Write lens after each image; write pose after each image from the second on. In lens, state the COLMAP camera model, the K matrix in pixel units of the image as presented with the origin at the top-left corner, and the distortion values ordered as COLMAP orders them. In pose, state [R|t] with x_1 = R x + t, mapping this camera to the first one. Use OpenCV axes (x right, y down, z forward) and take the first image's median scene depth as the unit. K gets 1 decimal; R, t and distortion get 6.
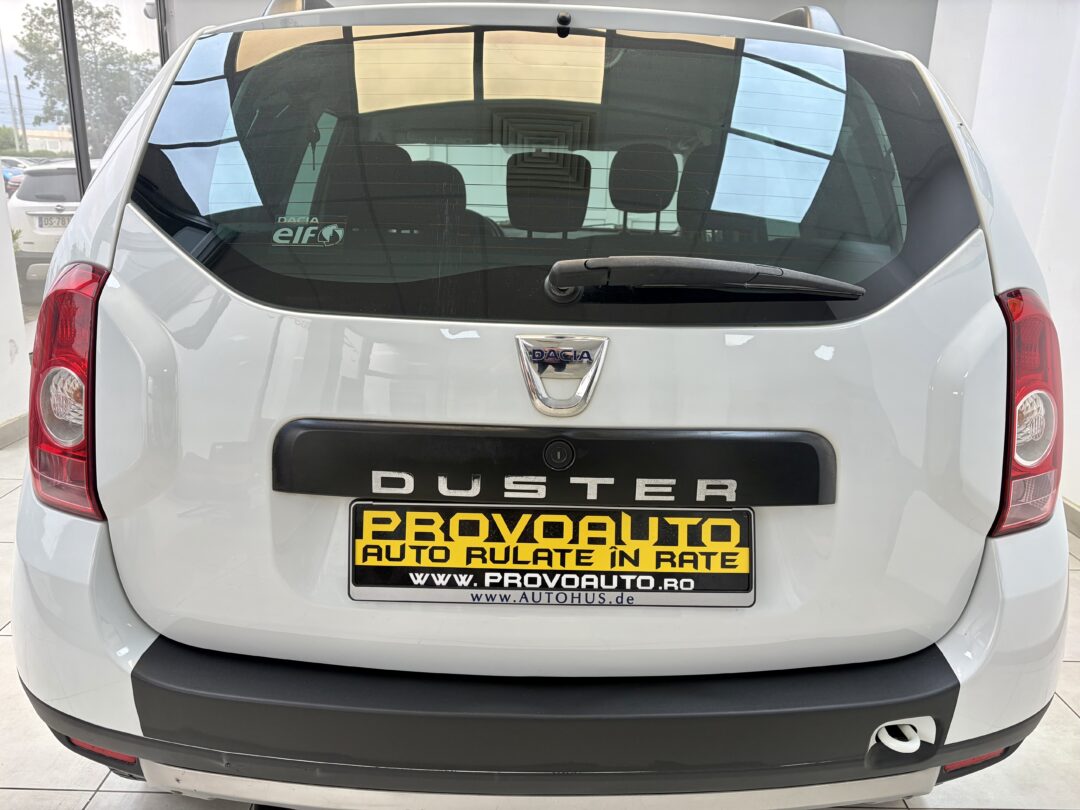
lens RADIAL K [[828.3, 0, 556.8], [0, 828.3, 402.6], [0, 0, 1]] dist [0.137350, 0.001669]
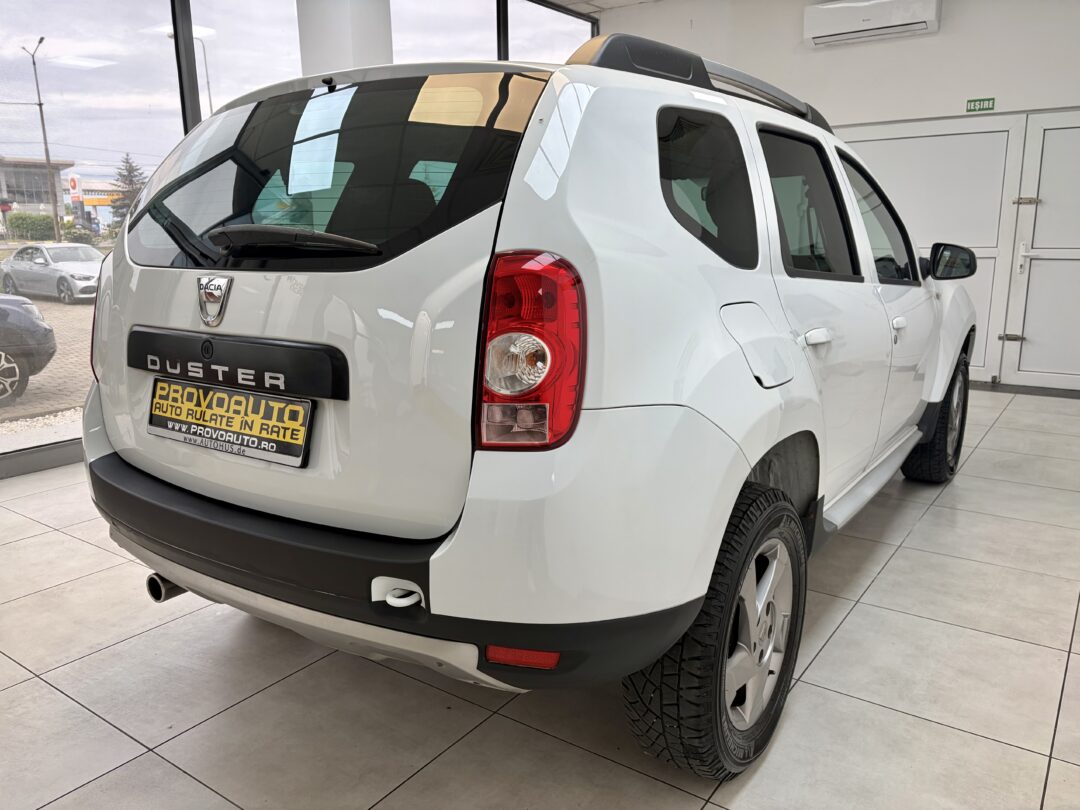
lens RADIAL K [[822.6, 0, 547.8], [0, 822.6, 407.7], [0, 0, 1]] dist [0.001208, -0.001408]
pose [[0.814906, 0.085845, -0.573200, 1.384811], [-0.123705, 0.991943, -0.027311, 0.128834], [0.566237, 0.093163, 0.818960, 0.080851]]
